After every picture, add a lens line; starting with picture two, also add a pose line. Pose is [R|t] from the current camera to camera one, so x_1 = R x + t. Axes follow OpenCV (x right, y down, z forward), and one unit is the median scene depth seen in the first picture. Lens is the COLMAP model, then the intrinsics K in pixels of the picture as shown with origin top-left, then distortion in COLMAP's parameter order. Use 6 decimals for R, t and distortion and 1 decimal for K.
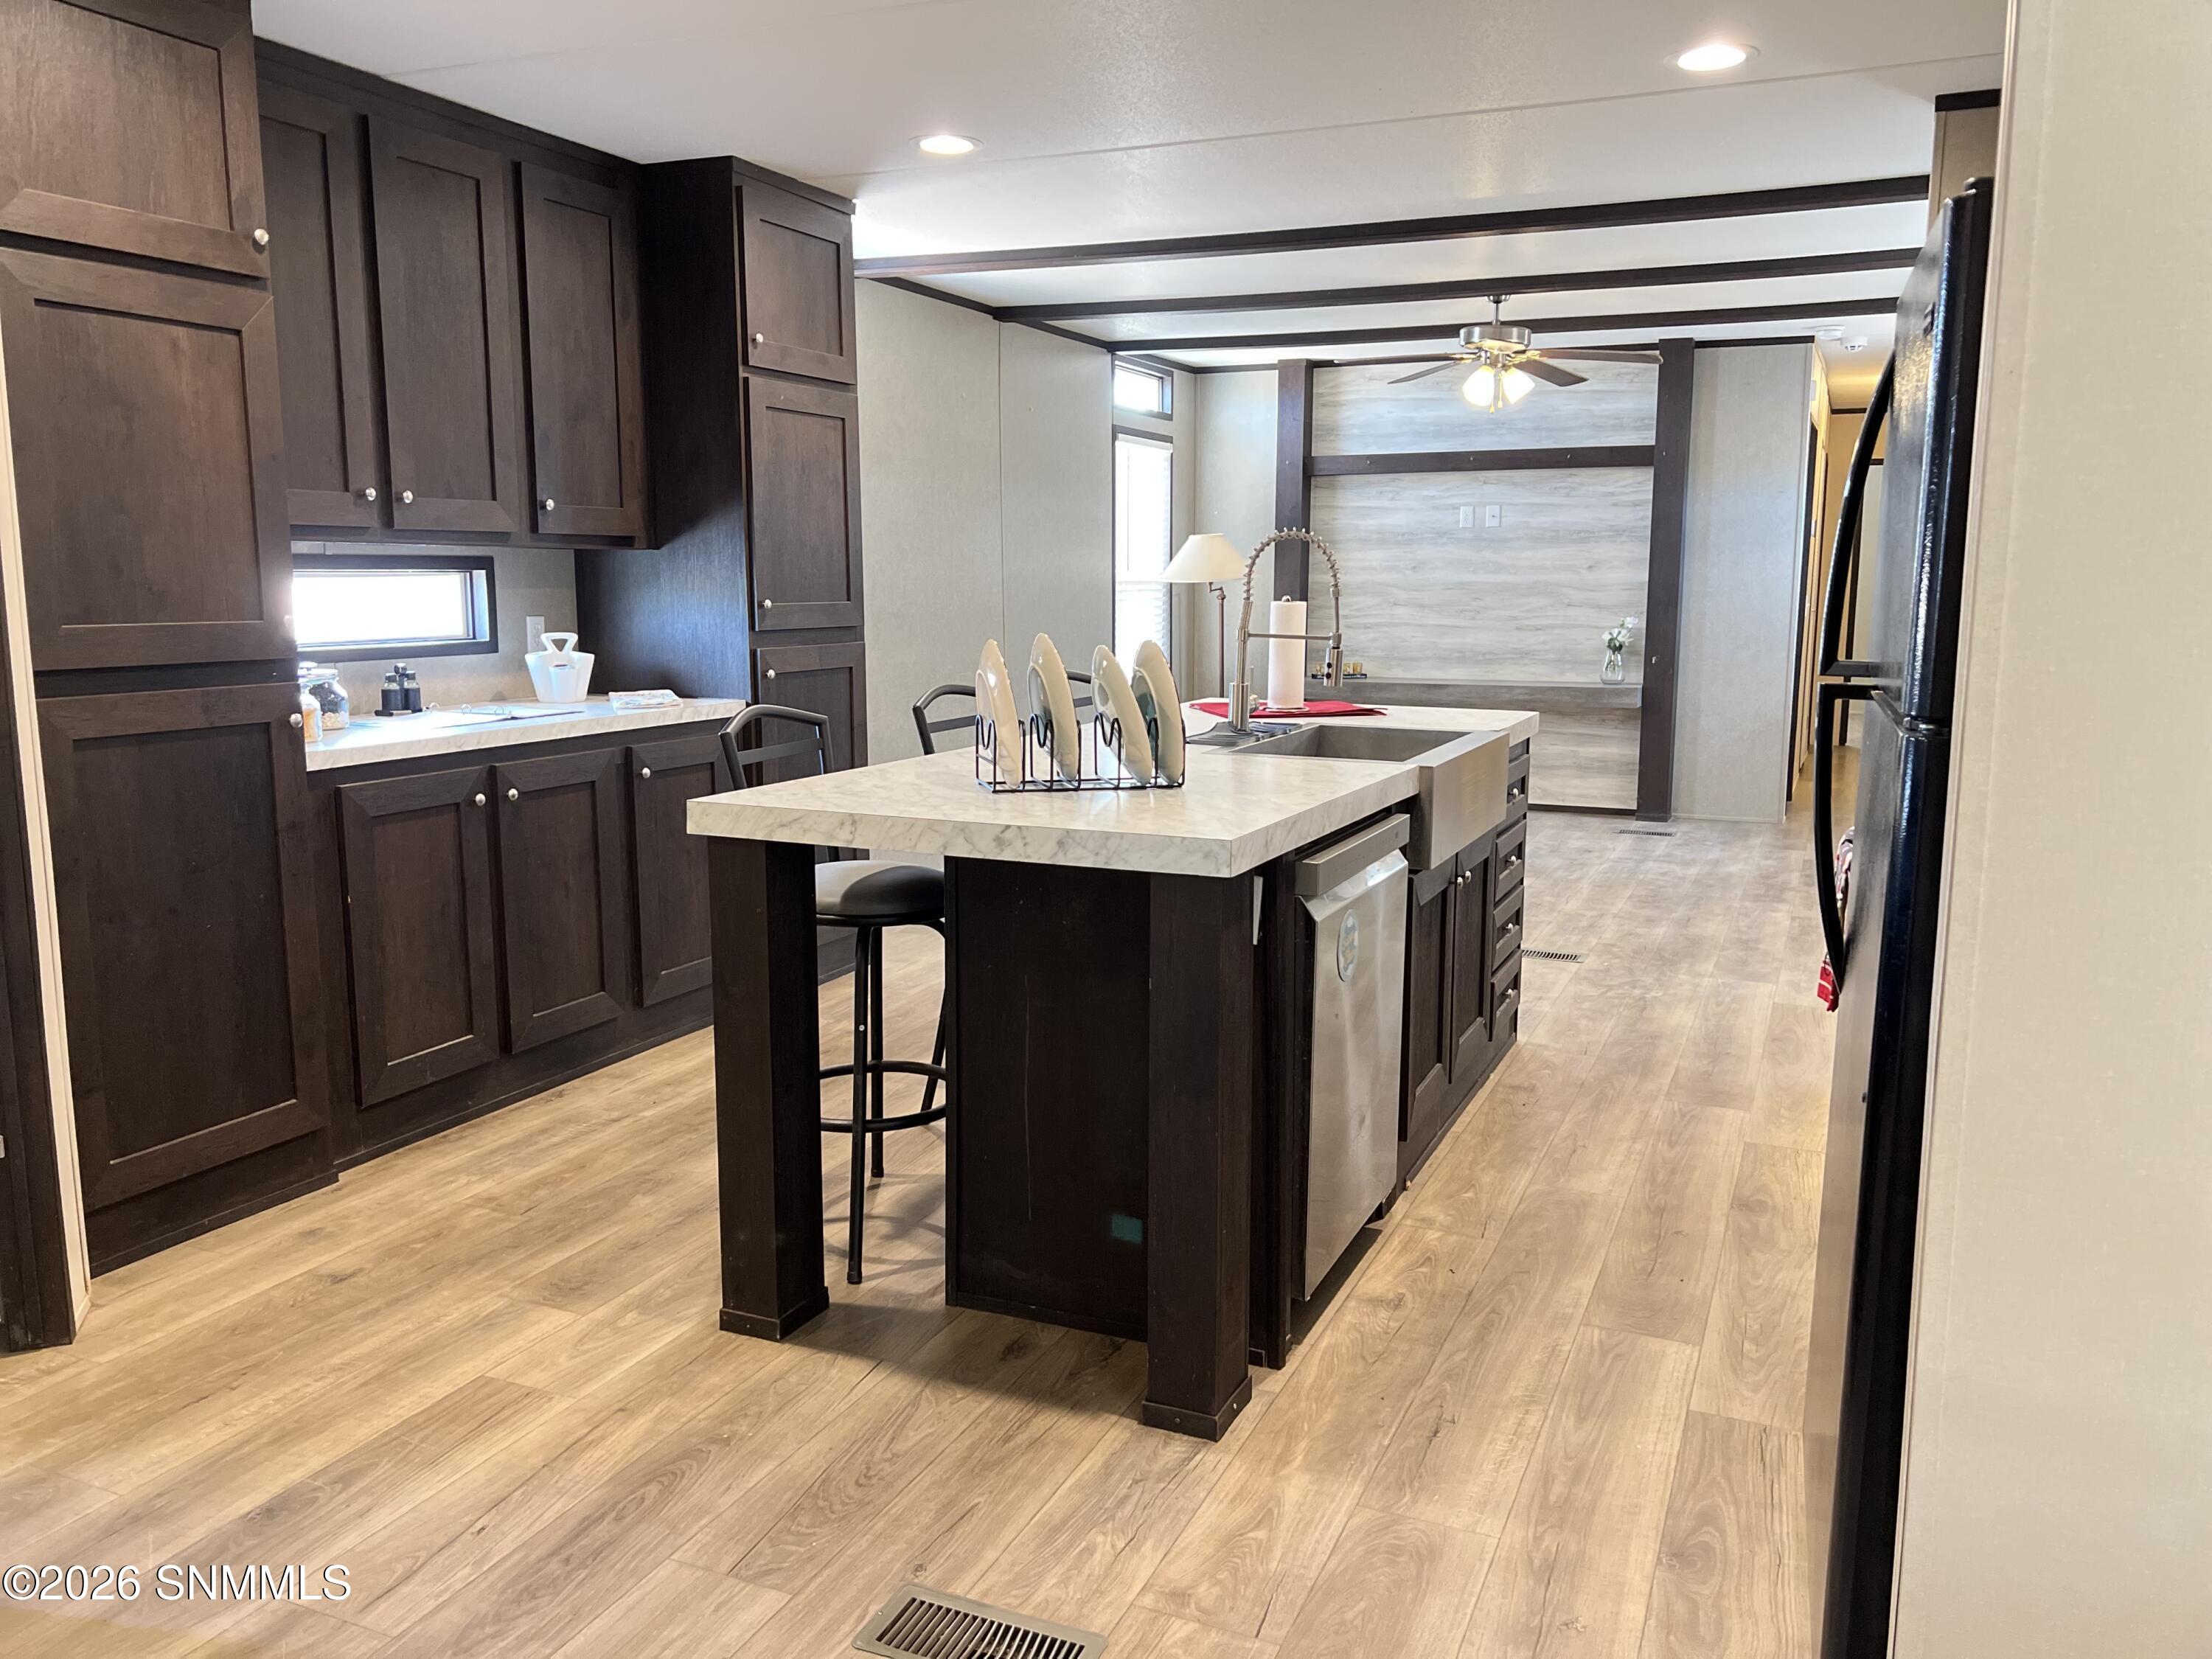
lens RADIAL K [[1667.3, 0, 1119.8], [0, 1667.3, 839.7], [0, 0, 1]] dist [0.054861, -0.066685]
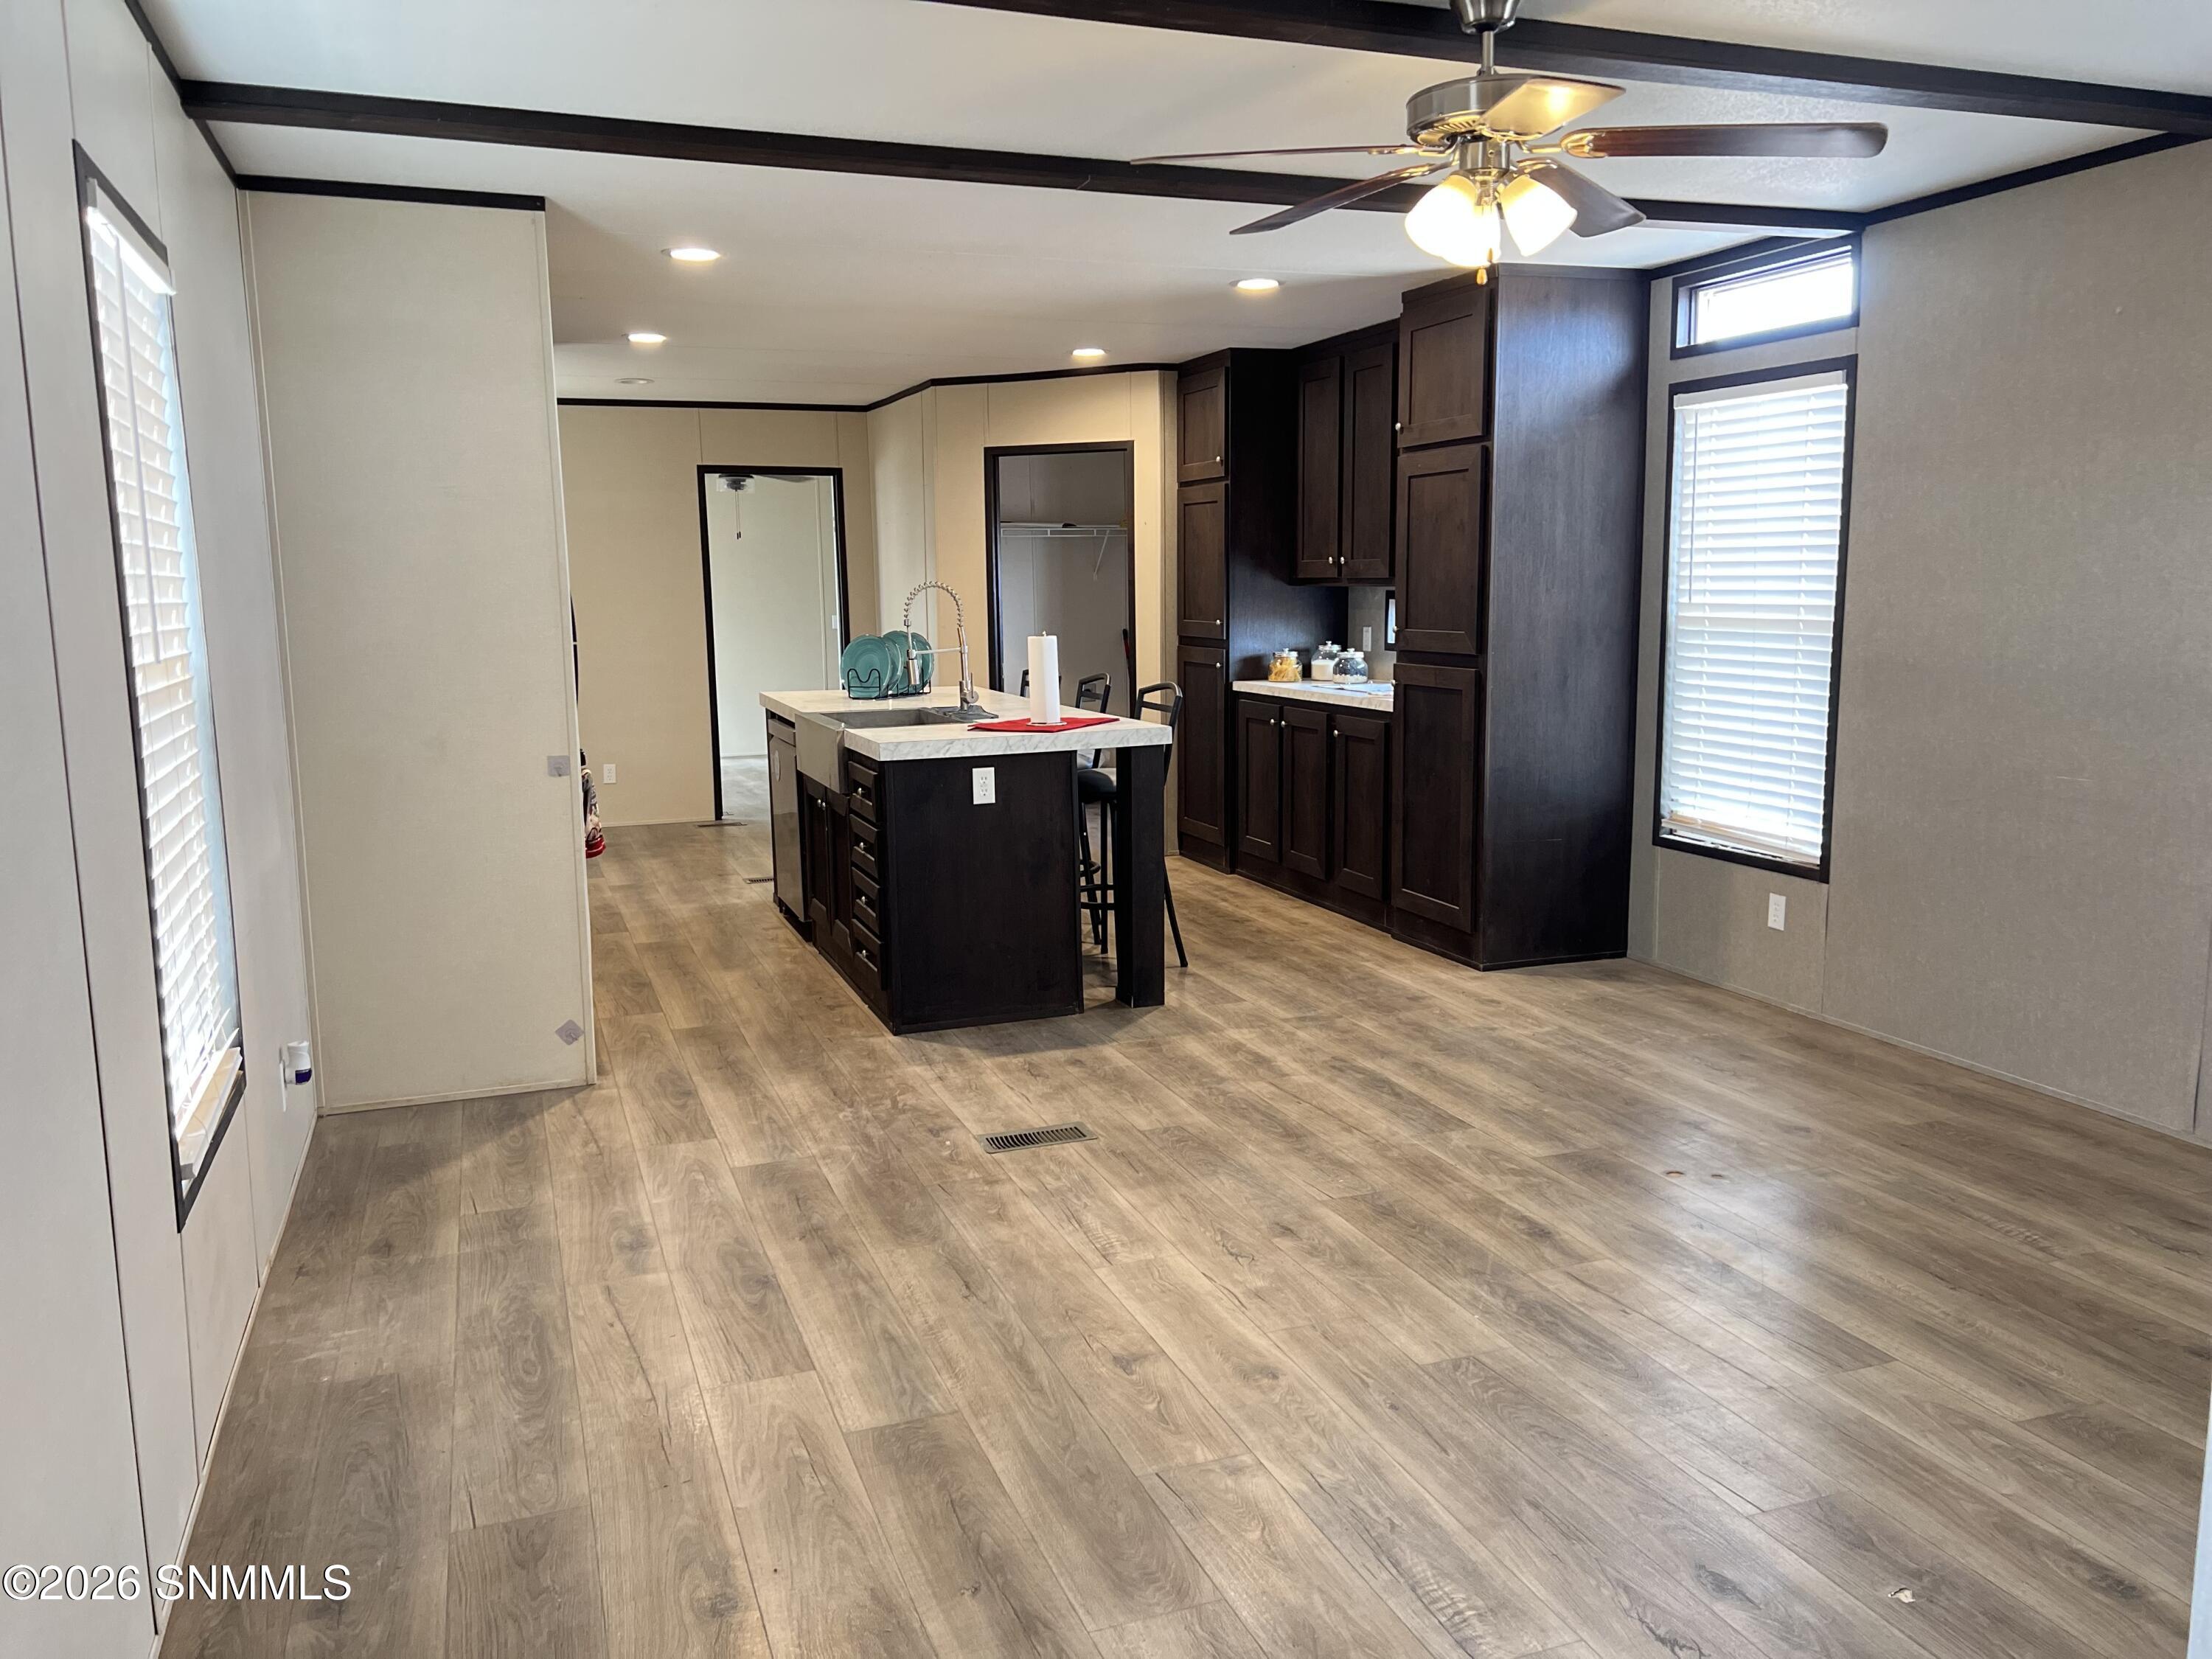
lens RADIAL K [[1667.3, 0, 1118.0], [0, 1667.3, 828.9], [0, 0, 1]] dist [0.054861, -0.066685]
pose [[-0.719281, 0.112855, -0.685492, 0.860024], [-0.091283, 0.962810, 0.254293, -0.304465], [0.688696, 0.245482, -0.682229, 1.790012]]
